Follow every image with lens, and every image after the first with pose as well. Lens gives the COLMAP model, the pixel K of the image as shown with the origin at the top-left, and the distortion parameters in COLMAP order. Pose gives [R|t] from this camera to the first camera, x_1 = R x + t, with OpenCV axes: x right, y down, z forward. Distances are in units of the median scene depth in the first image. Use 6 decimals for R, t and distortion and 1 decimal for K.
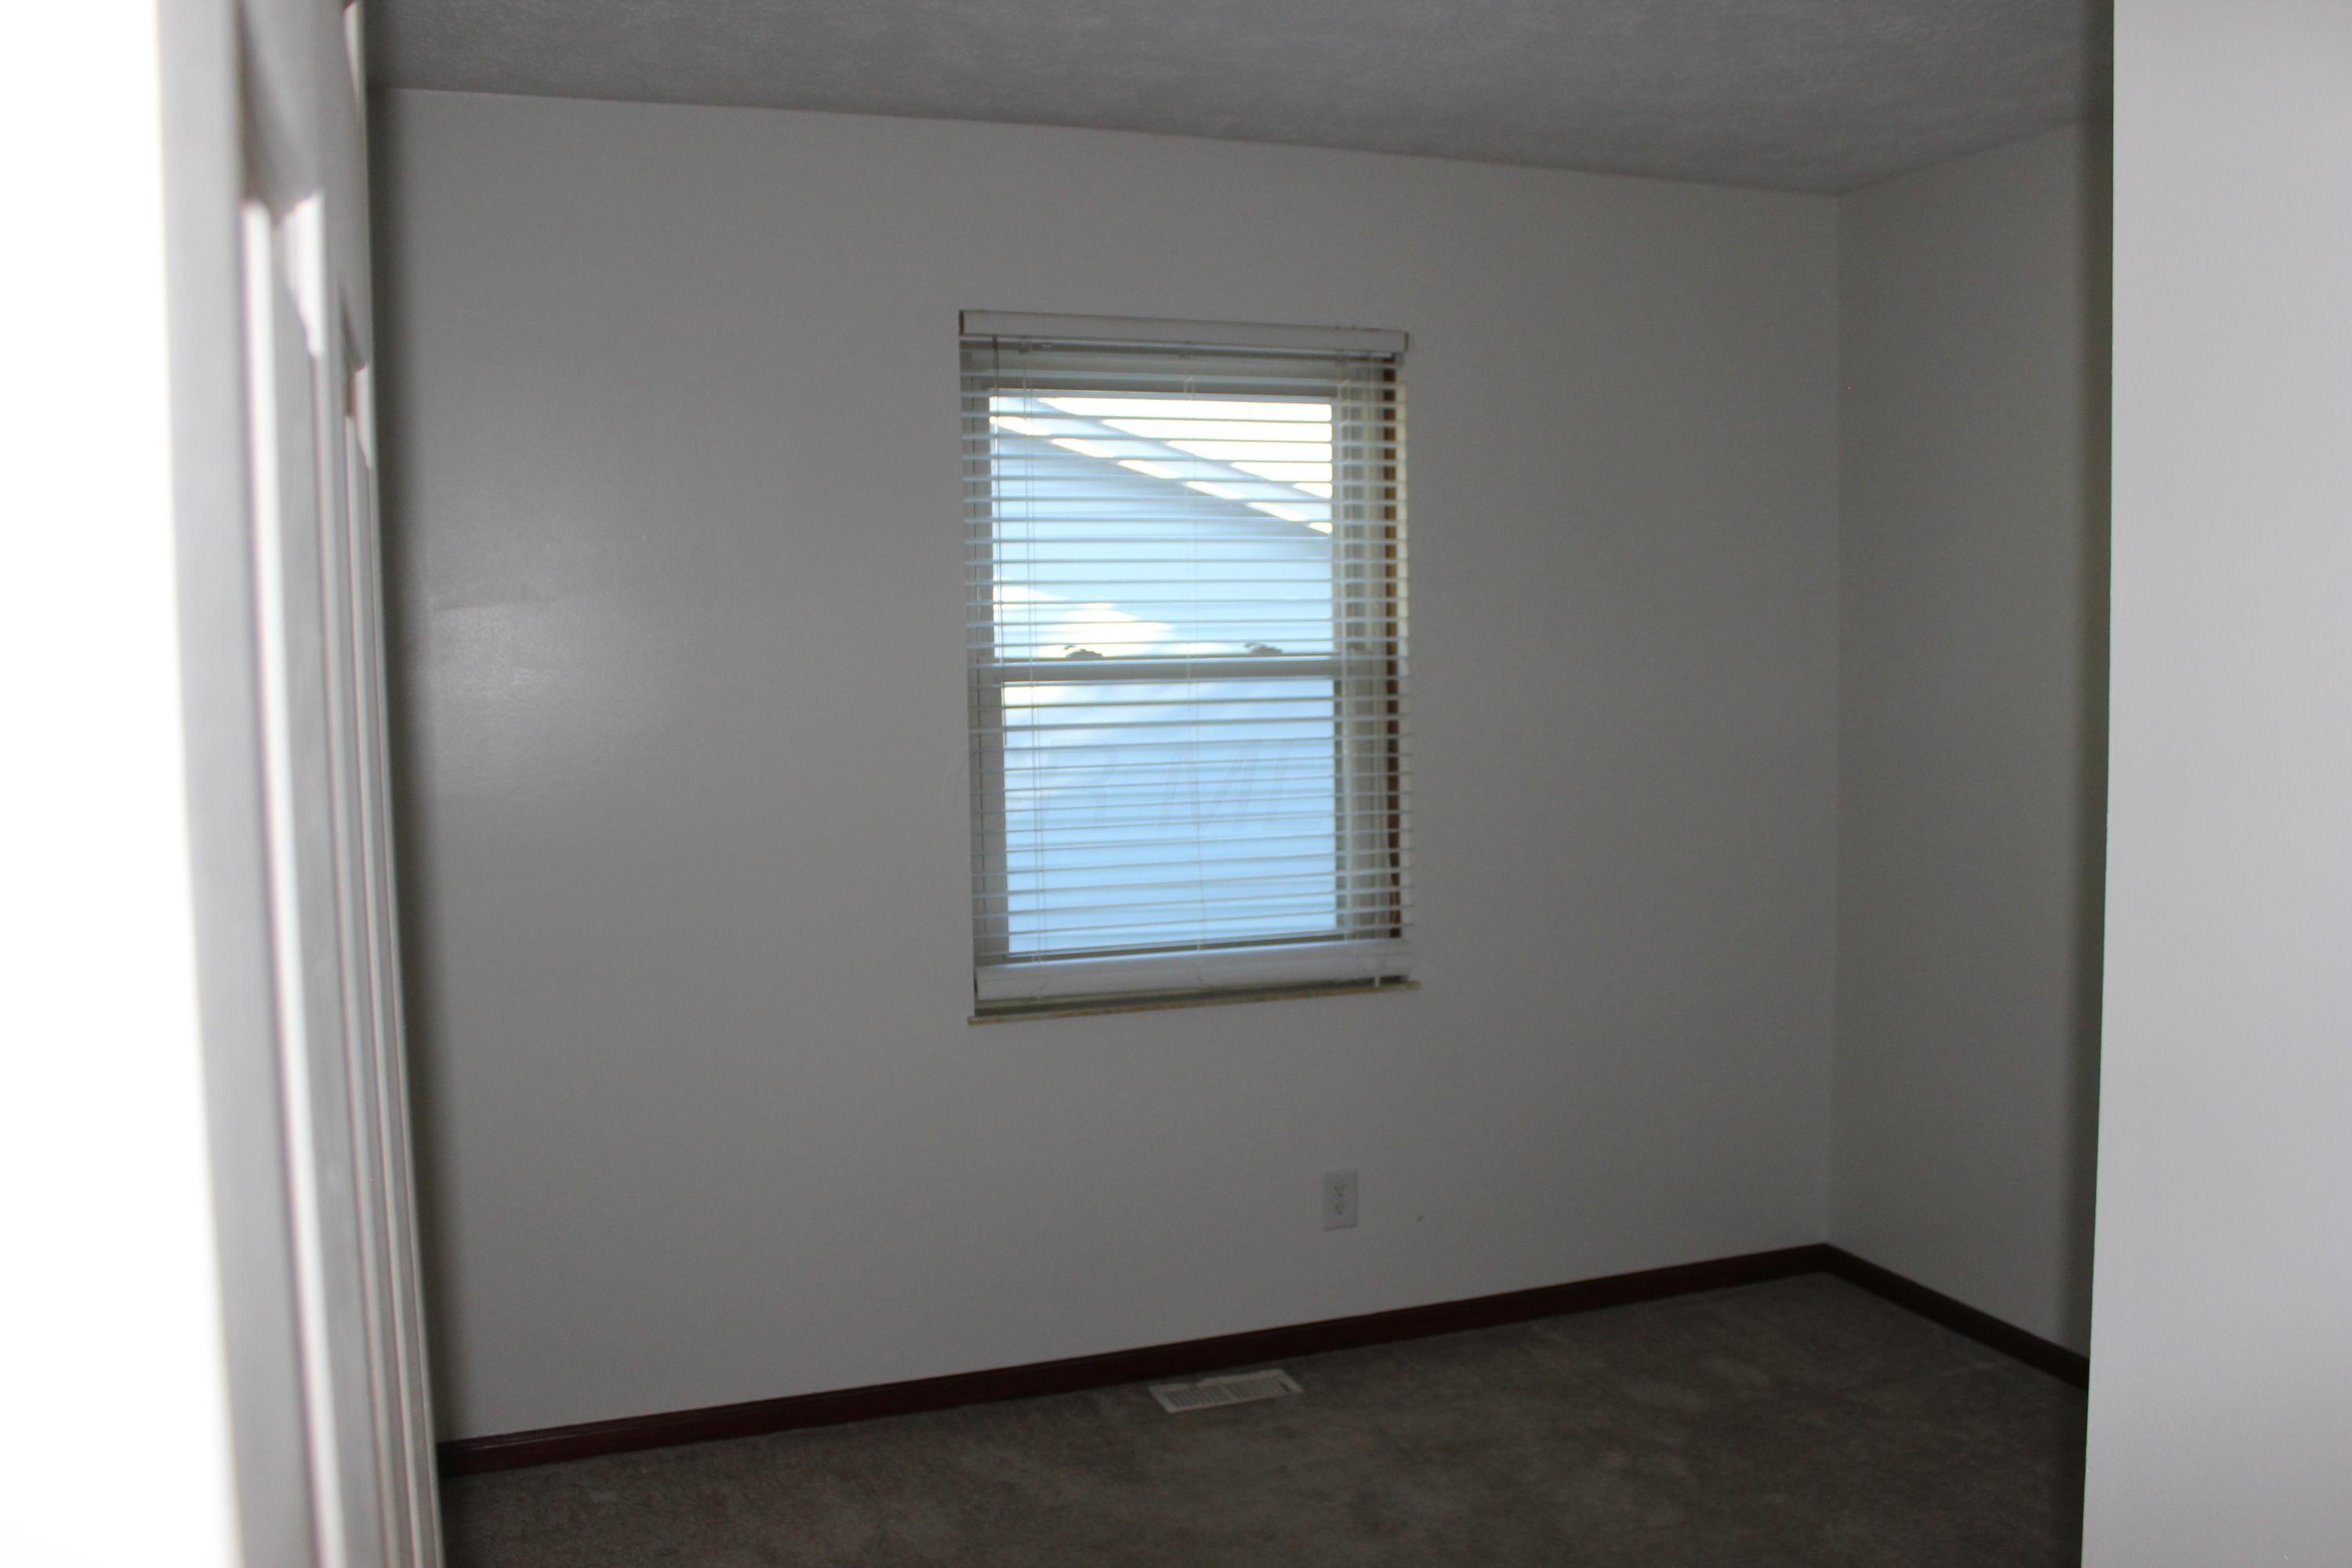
lens RADIAL K [[2005.0, 0, 1176.0], [0, 2005.0, 784.0], [0, 0, 1]] dist [-0.167394, 0.163400]
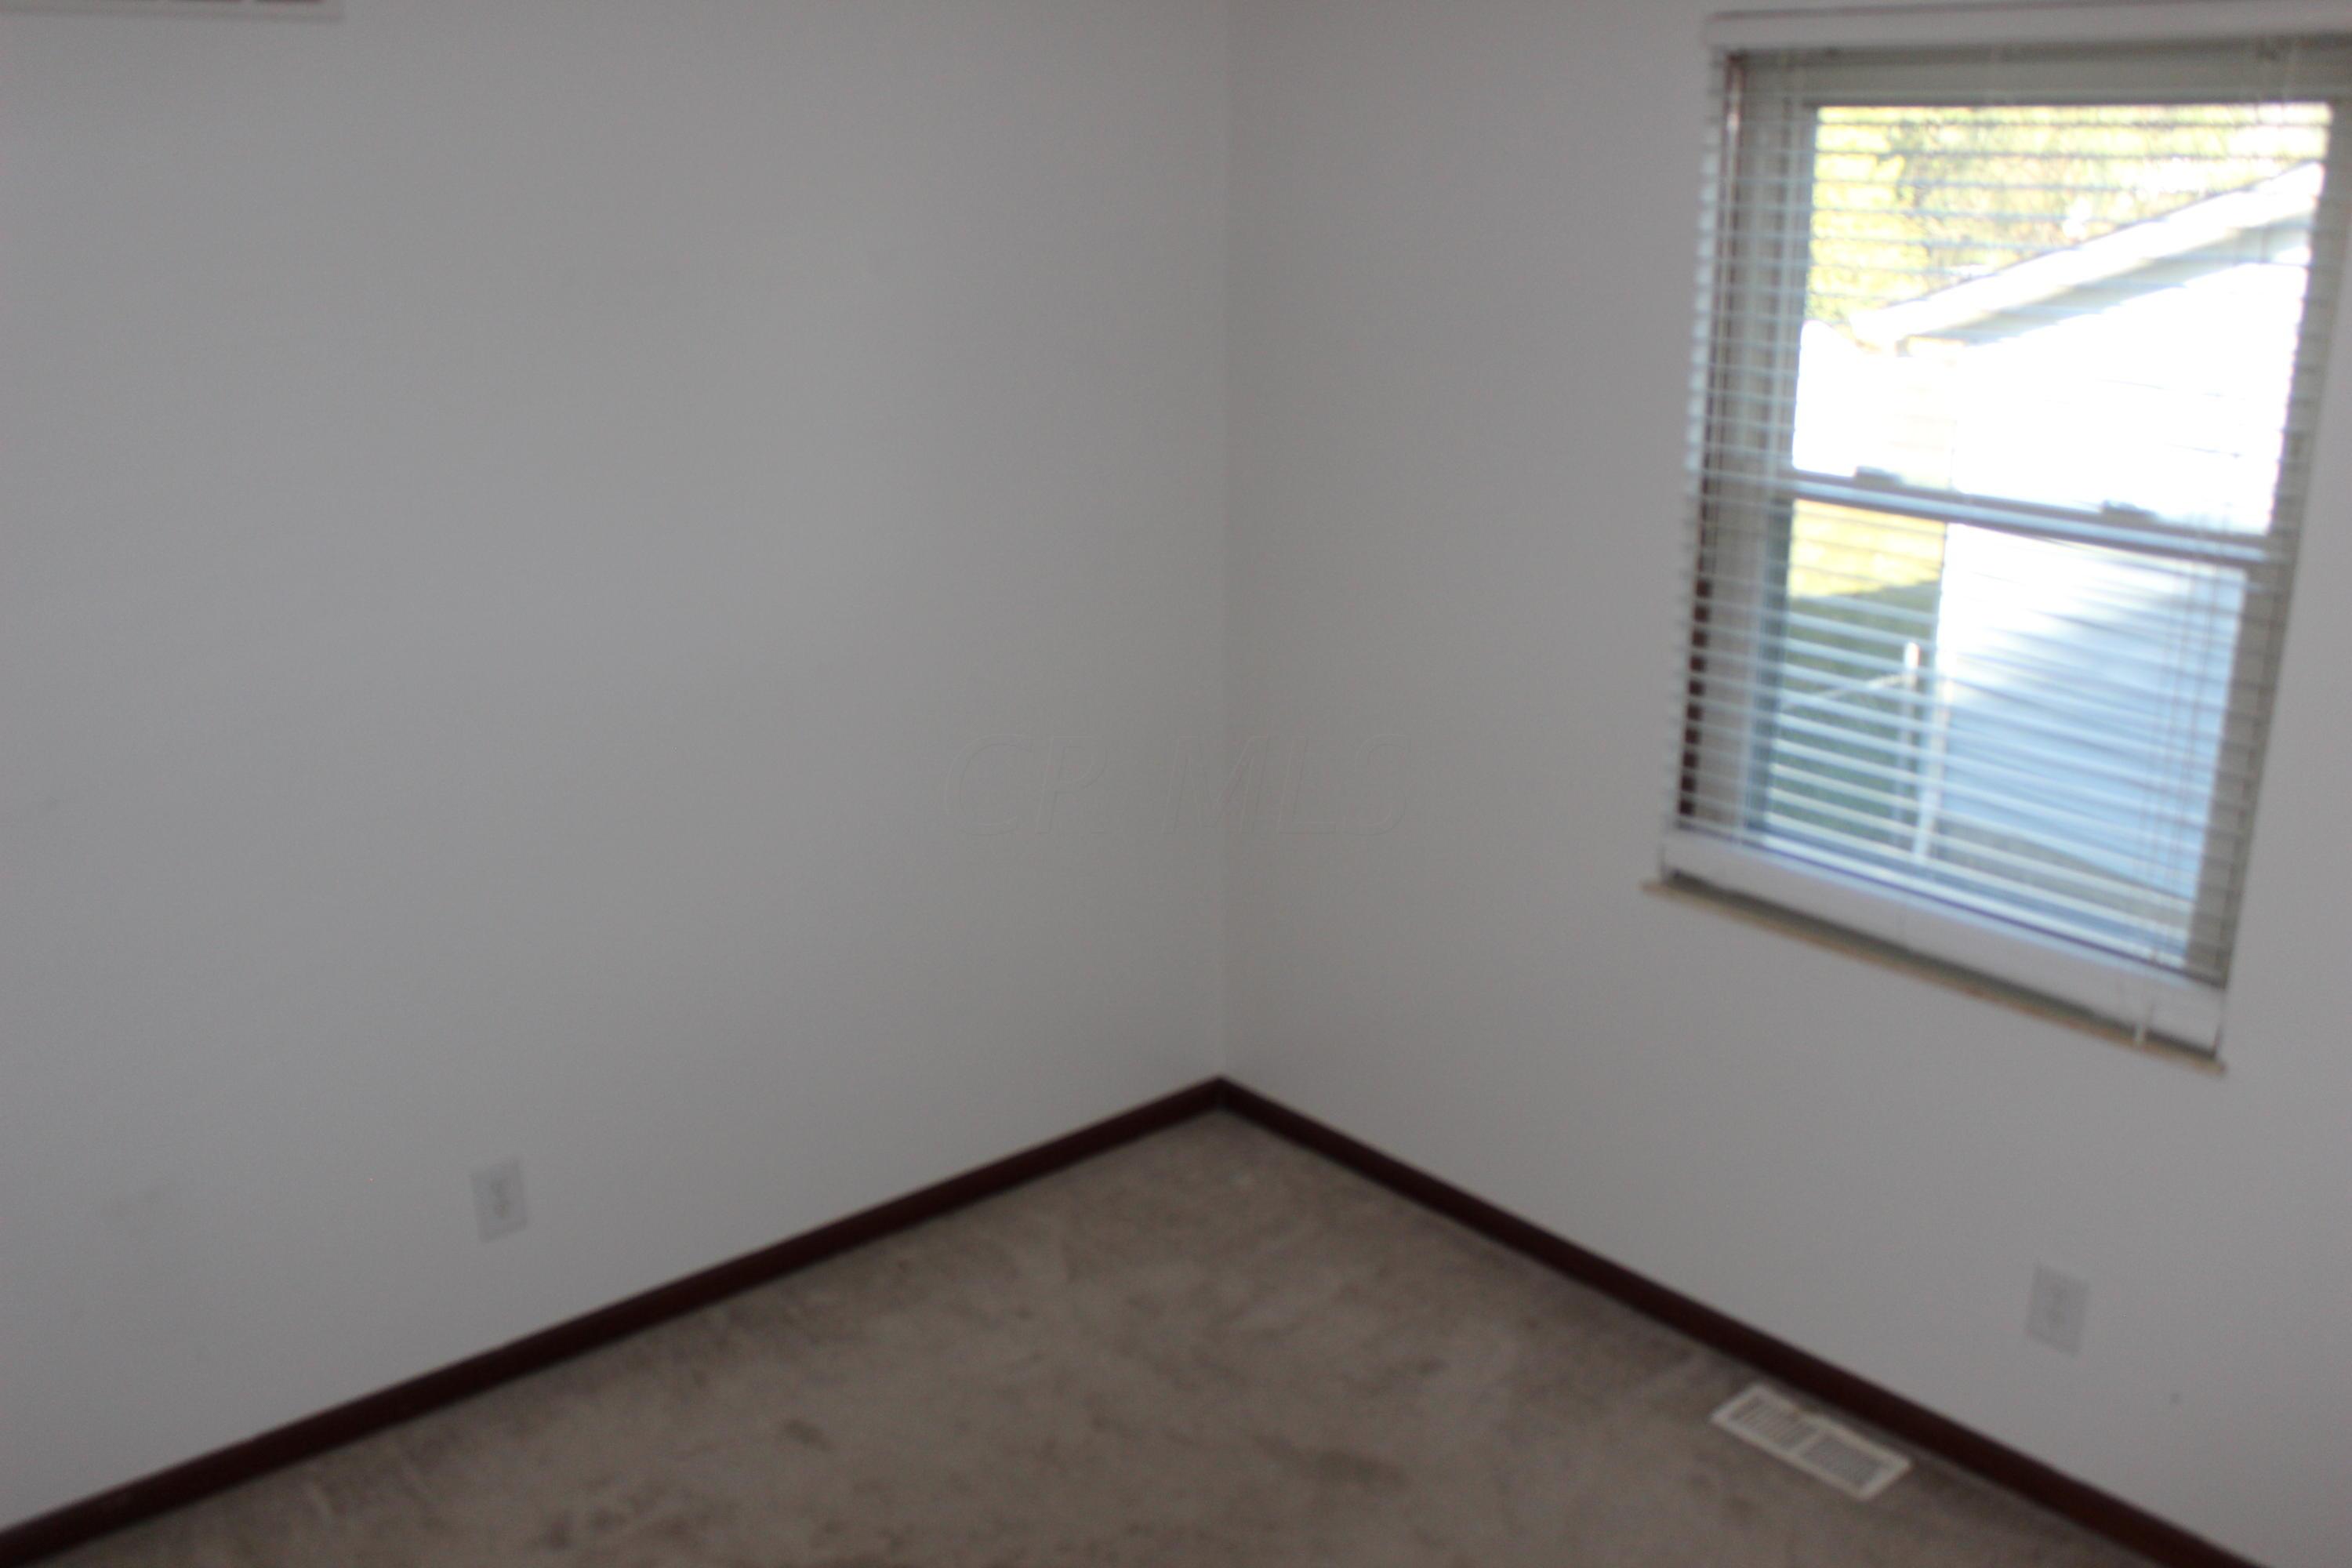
lens RADIAL K [[2031.4, 0, 1162.9], [0, 2031.4, 828.3], [0, 0, 1]] dist [-0.182506, 0.147678]
pose [[0.329613, 0.298125, -0.895811, 0.581923], [-0.079082, 0.954219, 0.288465, -0.133944], [0.940798, -0.024239, 0.338099, 0.511268]]
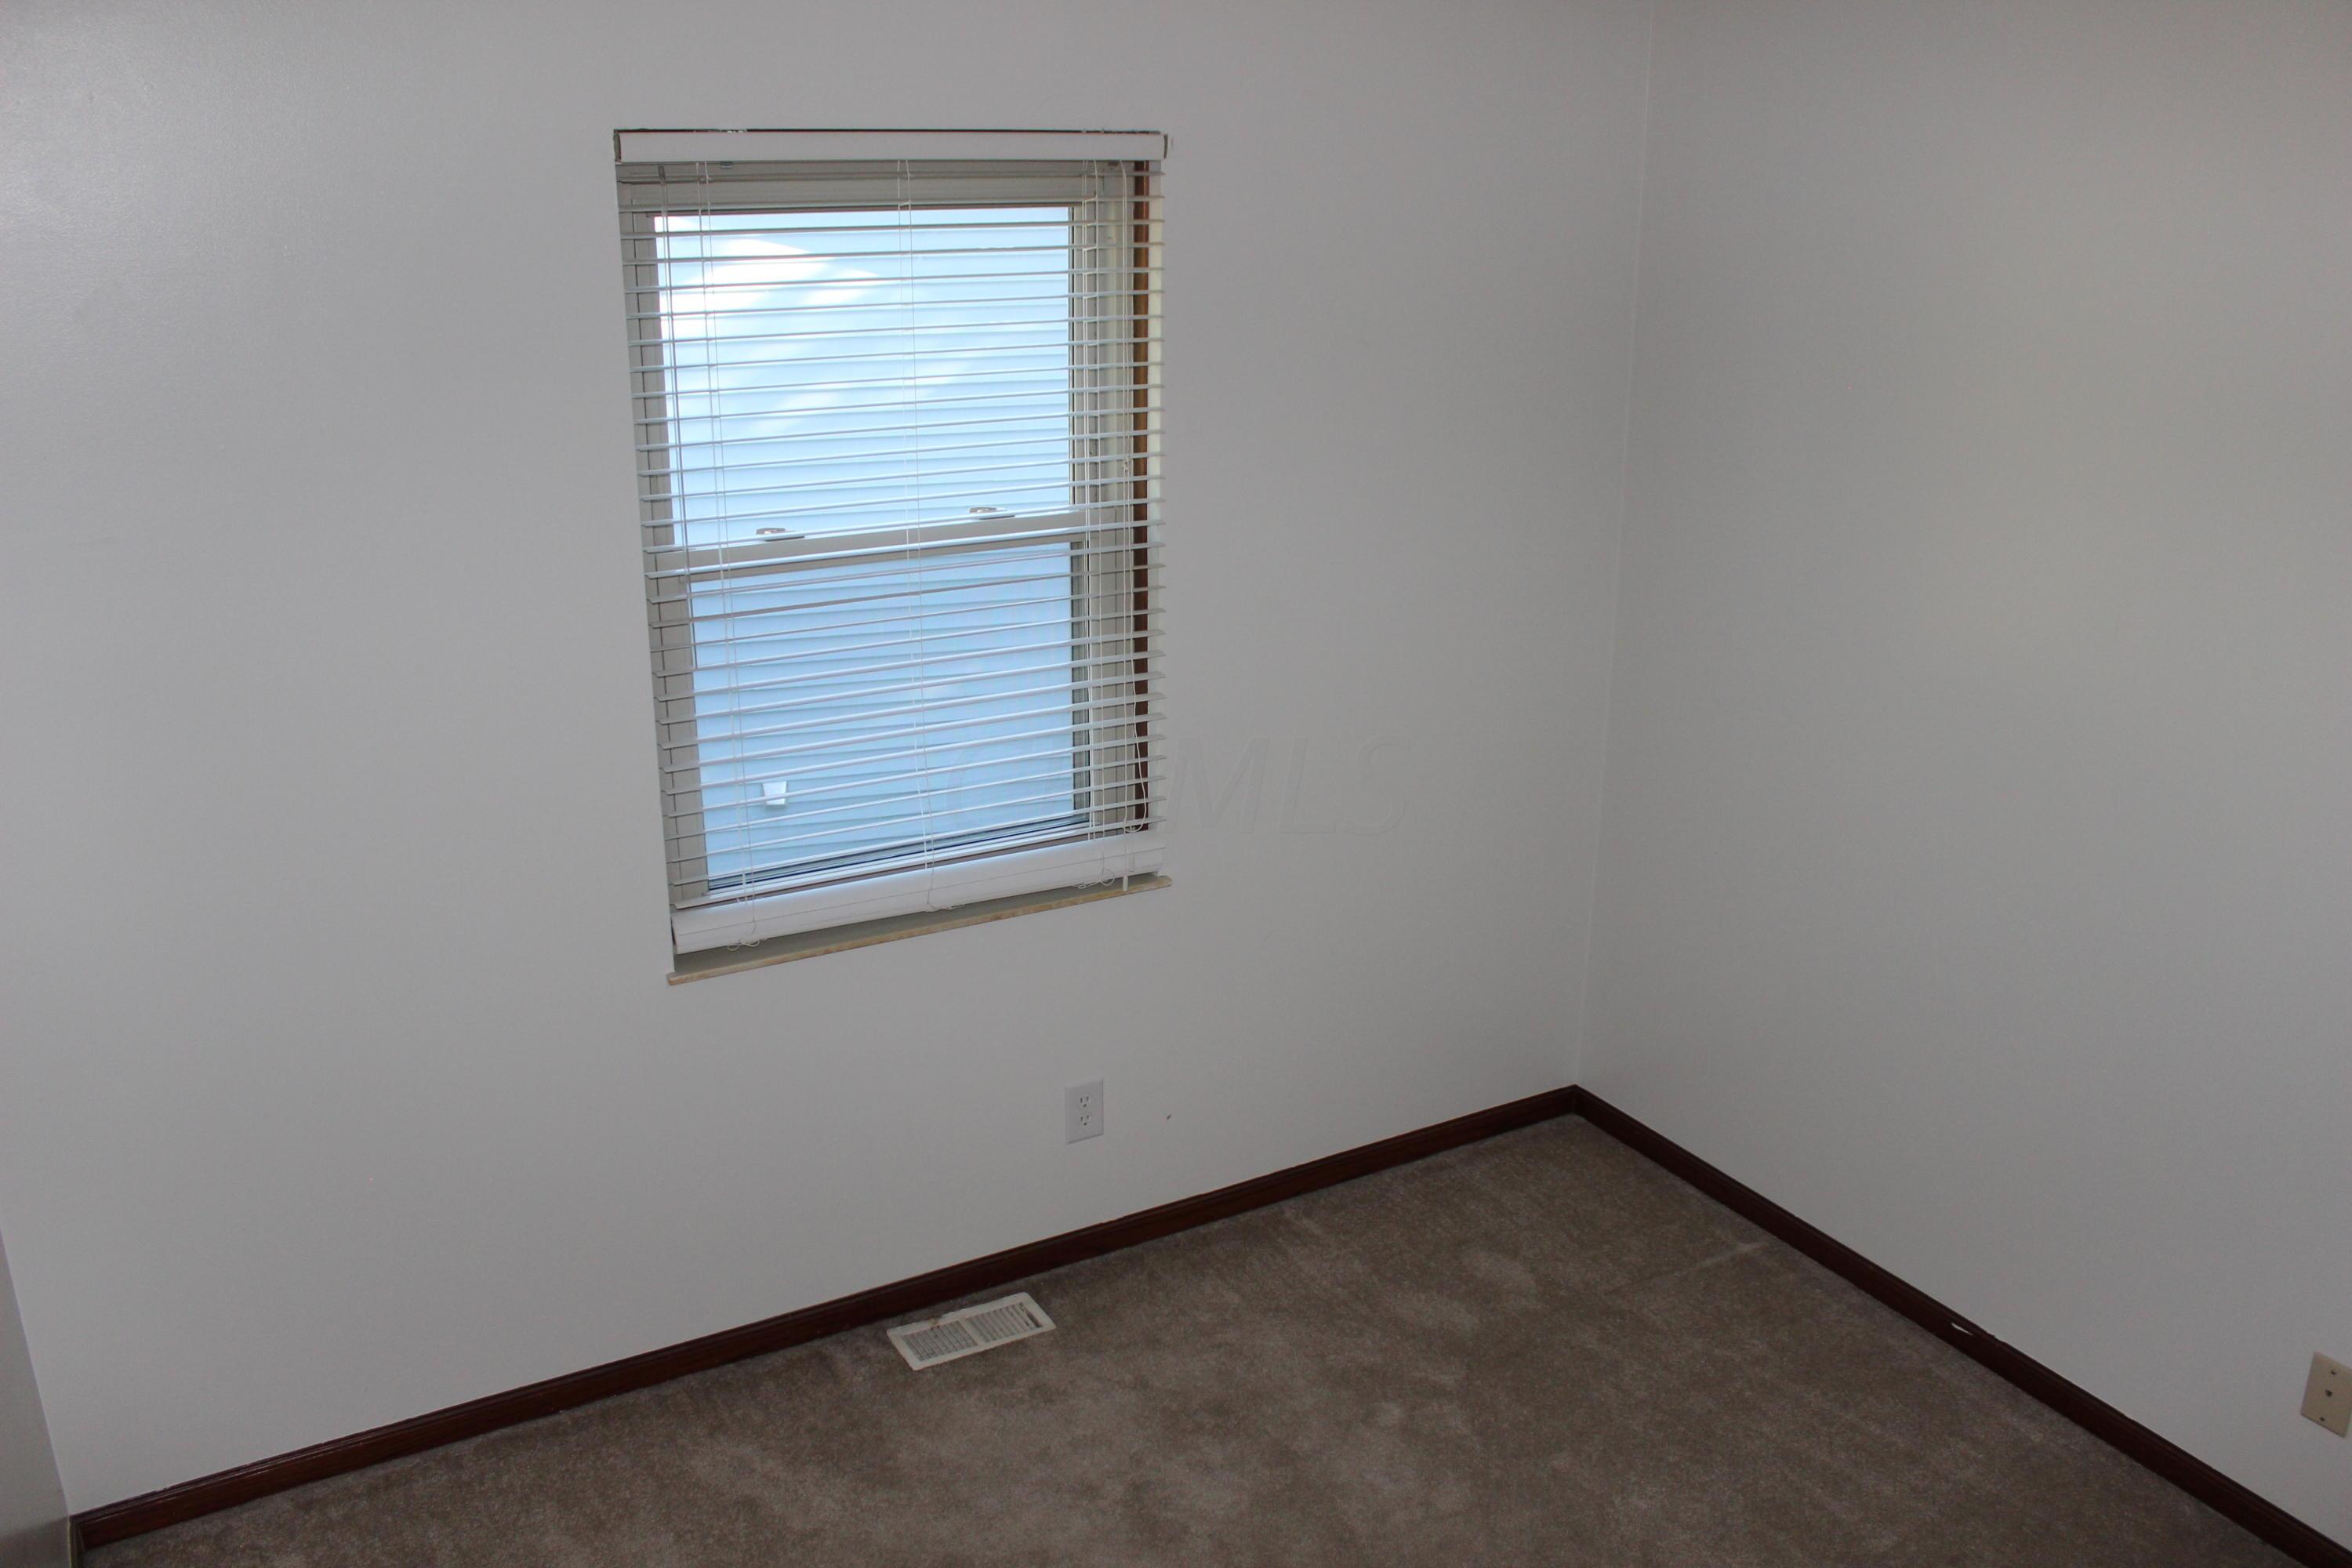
lens RADIAL K [[2005.0, 0, 1176.0], [0, 2005.0, 784.0], [0, 0, 1]] dist [-0.167394, 0.163400]
pose [[0.983759, -0.036012, 0.175844, -0.034980], [-0.006753, 0.971548, 0.236747, -0.166692], [-0.179367, -0.234089, 0.955526, 0.157257]]
